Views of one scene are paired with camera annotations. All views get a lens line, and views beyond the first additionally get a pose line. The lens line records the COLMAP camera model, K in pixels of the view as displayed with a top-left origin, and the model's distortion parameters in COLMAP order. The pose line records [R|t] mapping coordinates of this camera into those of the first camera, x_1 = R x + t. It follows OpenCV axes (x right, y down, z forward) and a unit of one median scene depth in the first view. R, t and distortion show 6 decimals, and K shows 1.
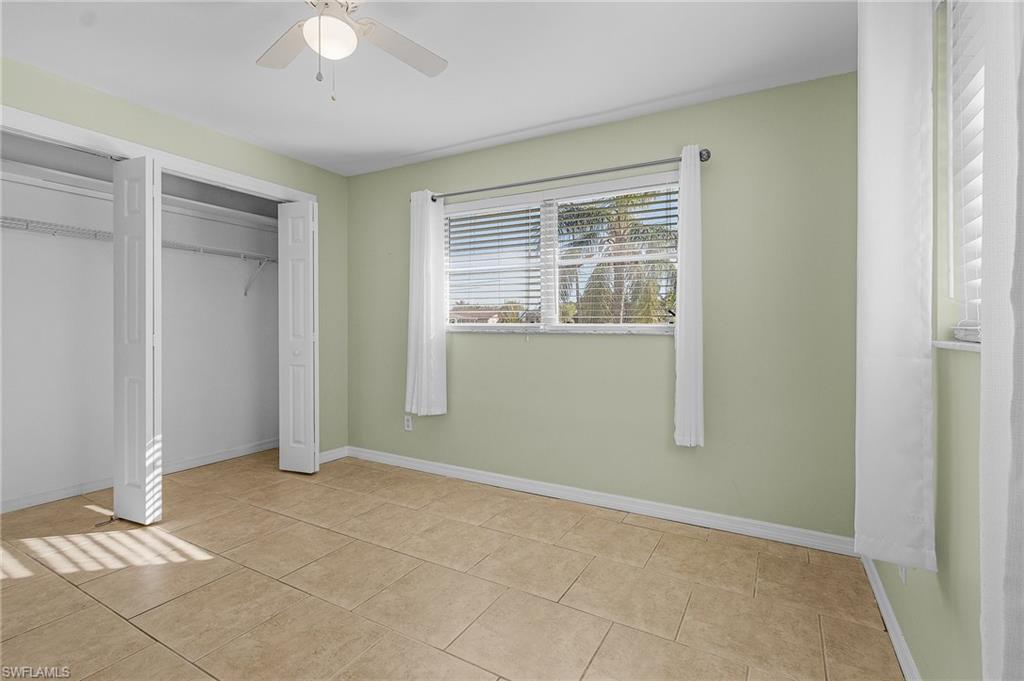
lens RADIAL K [[470.3, 0, 512.6], [0, 470.3, 329.9], [0, 0, 1]] dist [0.007611, 0.000580]
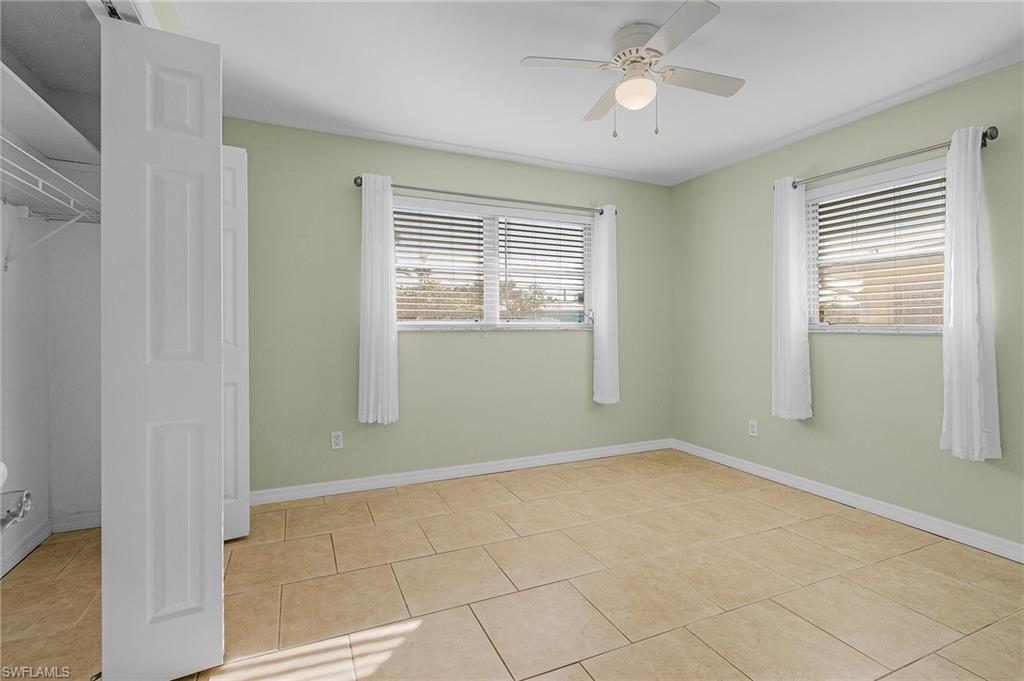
lens RADIAL K [[470.3, 0, 512.6], [0, 470.3, 329.9], [0, 0, 1]] dist [0.007611, 0.000580]
pose [[0.600920, -0.015647, 0.799156, -0.905699], [0.009549, 0.999878, 0.012397, -0.010313], [-0.799252, 0.000182, 0.600996, 0.310695]]
